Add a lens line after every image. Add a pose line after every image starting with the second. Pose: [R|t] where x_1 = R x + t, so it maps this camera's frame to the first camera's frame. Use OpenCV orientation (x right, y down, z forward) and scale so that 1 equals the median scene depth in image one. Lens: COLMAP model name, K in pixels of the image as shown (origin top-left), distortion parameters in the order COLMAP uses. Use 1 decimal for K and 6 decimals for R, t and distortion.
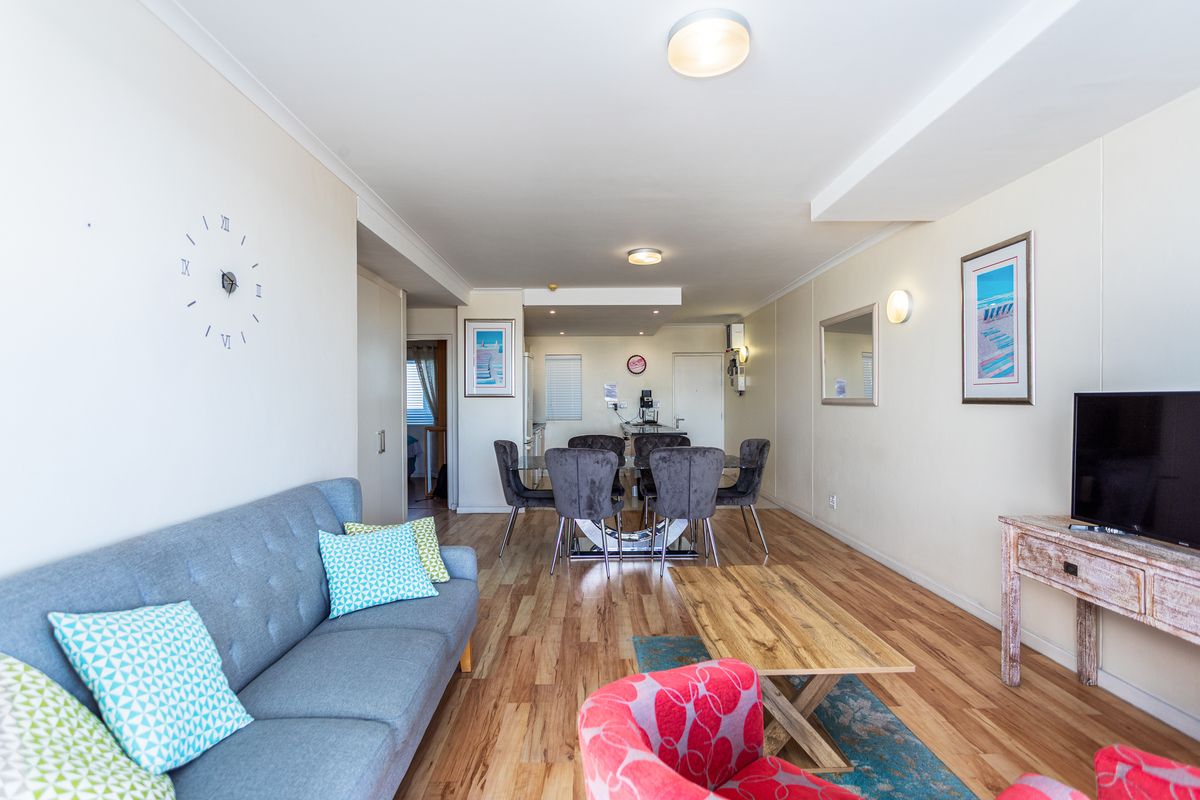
lens RADIAL K [[589.6, 0, 594.2], [0, 589.6, 404.2], [0, 0, 1]] dist [0.003913, 0.000696]
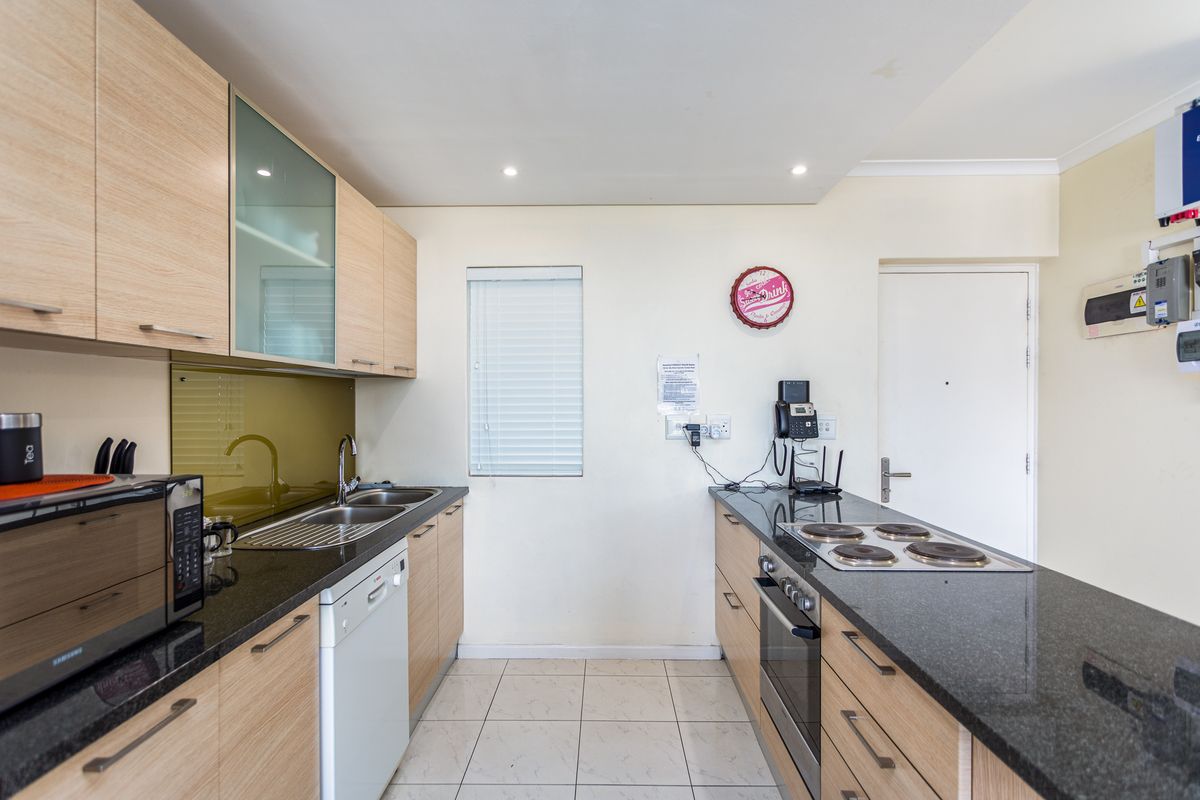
lens RADIAL K [[589.6, 0, 596.2], [0, 589.6, 407.8], [0, 0, 1]] dist [0.003913, 0.000696]
pose [[0.999773, 0.000843, -0.021307, -0.011509], [-0.000865, 0.999999, -0.000991, -0.013545], [0.021306, 0.001009, 0.999772, 1.023064]]
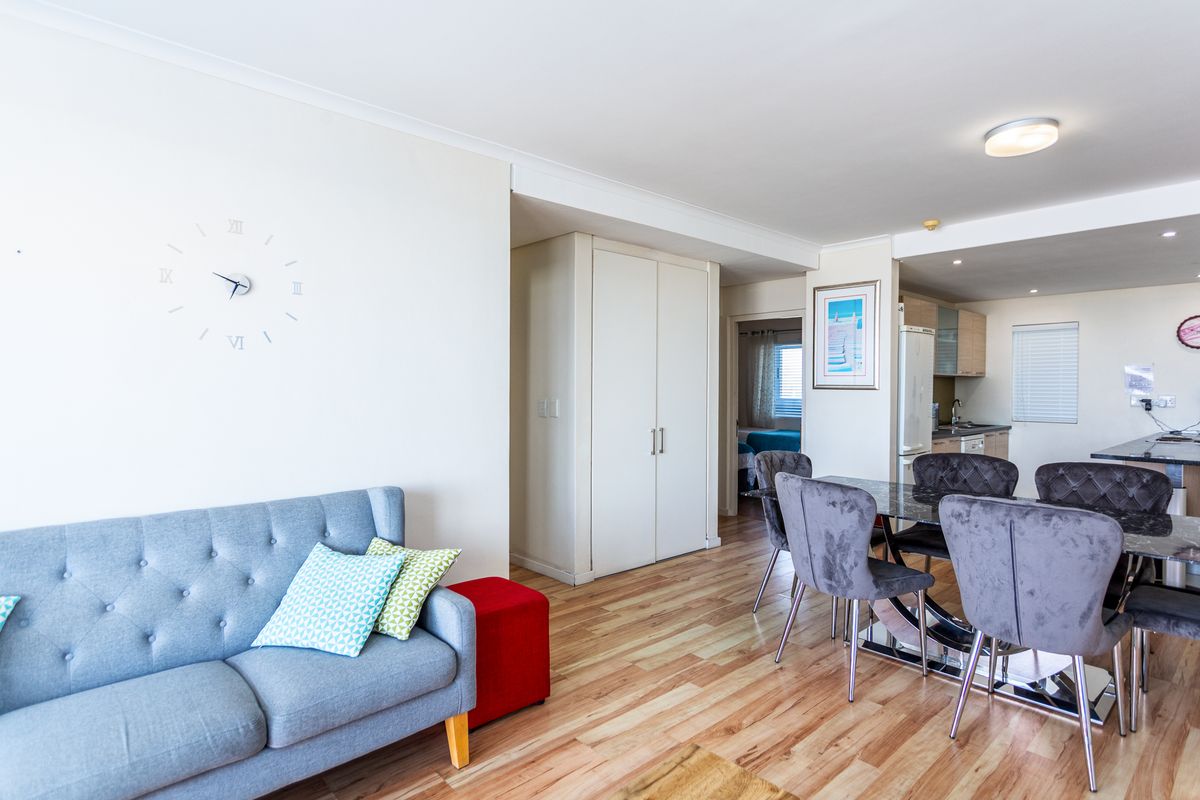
lens RADIAL K [[619.2, 0, 598.4], [0, 619.2, 395.9], [0, 0, 1]] dist [0.011185, 0.000146]
pose [[0.666416, 0.015746, -0.745414, 0.199070], [-0.009012, 0.999874, 0.013064, -0.011440], [0.745526, -0.001988, 0.666474, 0.251069]]
